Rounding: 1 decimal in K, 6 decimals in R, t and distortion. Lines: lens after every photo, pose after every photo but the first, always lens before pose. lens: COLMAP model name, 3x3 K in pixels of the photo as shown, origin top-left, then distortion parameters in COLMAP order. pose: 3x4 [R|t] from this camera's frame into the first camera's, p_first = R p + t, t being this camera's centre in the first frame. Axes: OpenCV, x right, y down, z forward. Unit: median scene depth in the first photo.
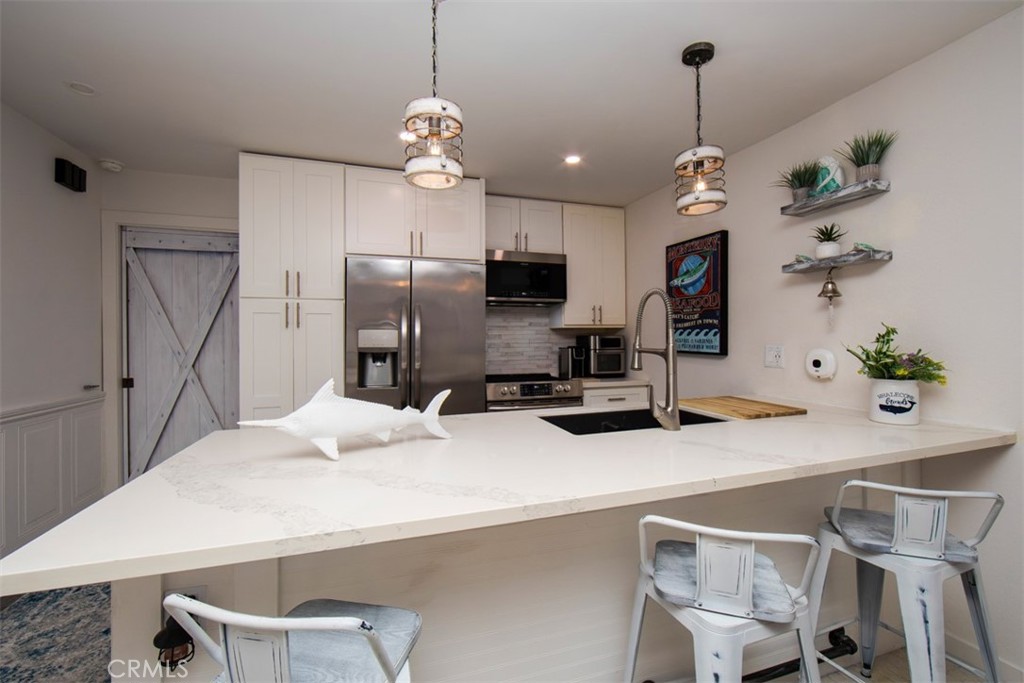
lens RADIAL K [[425.8, 0, 510.2], [0, 425.8, 336.0], [0, 0, 1]] dist [-0.008845, 0.000087]
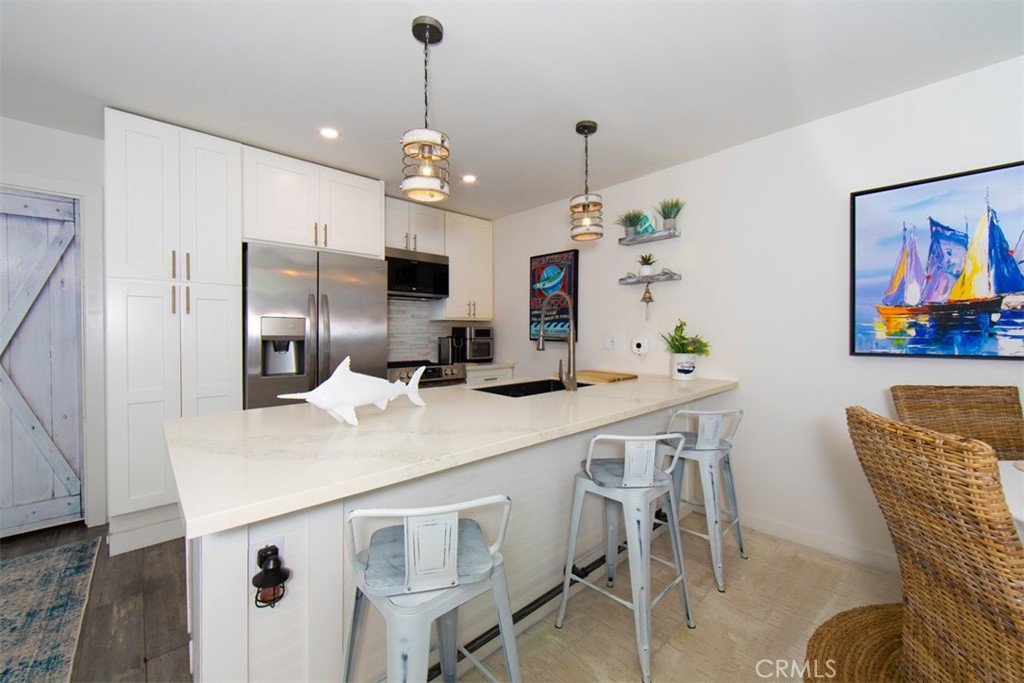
lens RADIAL K [[403.5, 0, 510.3], [0, 403.5, 337.7], [0, 0, 1]] dist [-0.000630, 0.000019]
pose [[0.907686, -0.000637, 0.419650, -0.222049], [-0.006629, 0.999852, 0.015857, 0.012990], [-0.419598, -0.017175, 0.907548, -0.083430]]
